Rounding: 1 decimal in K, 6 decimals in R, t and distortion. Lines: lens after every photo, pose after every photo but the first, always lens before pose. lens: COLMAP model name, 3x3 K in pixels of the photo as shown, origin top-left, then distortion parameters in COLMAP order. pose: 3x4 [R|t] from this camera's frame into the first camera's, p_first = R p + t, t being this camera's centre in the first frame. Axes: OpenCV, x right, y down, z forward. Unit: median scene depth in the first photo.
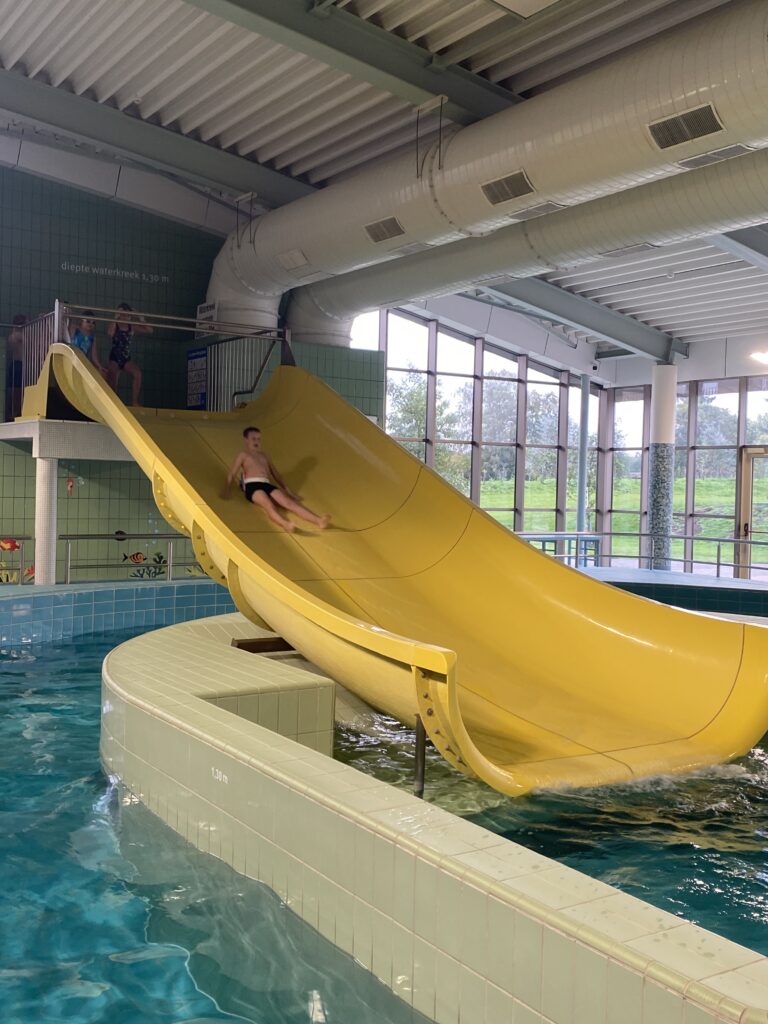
lens RADIAL K [[1095.4, 0, 384.0], [0, 1095.4, 512.0], [0, 0, 1]] dist [0.201435, -0.665062]
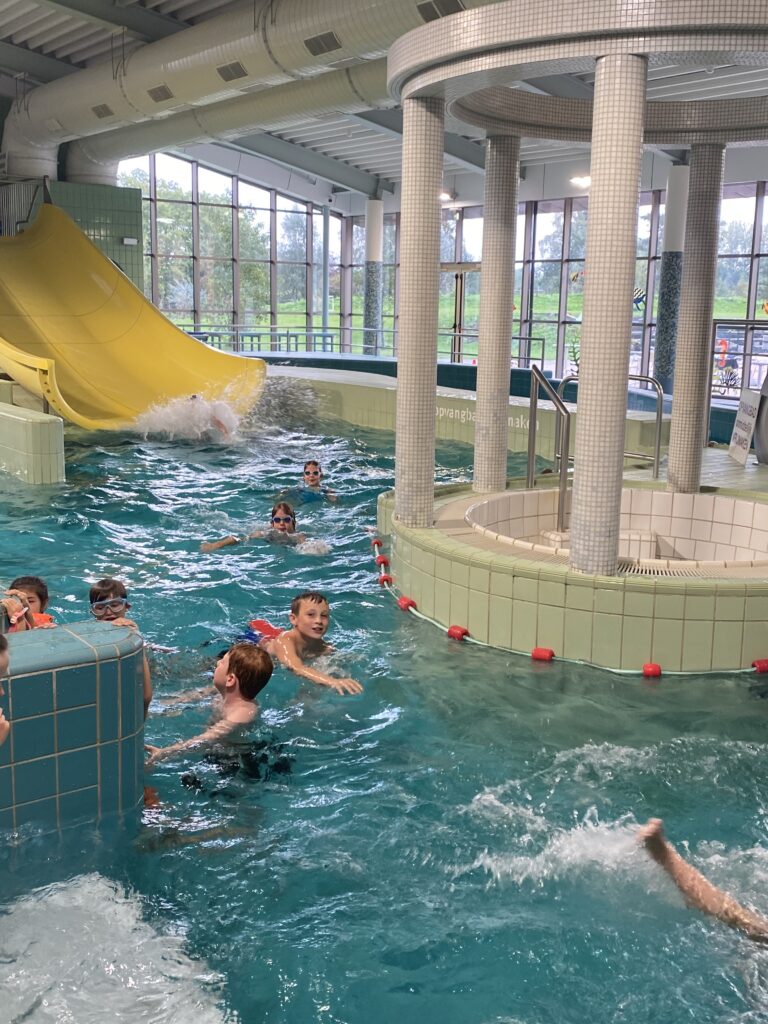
lens RADIAL K [[1121.3, 0, 384.0], [0, 1121.3, 512.0], [0, 0, 1]] dist [0.179728, -0.336629]
pose [[0.998109, -0.014428, 0.059757, 0.191054], [0.004863, 0.987551, 0.157223, 0.024512], [-0.061281, -0.156635, 0.985754, -0.425939]]
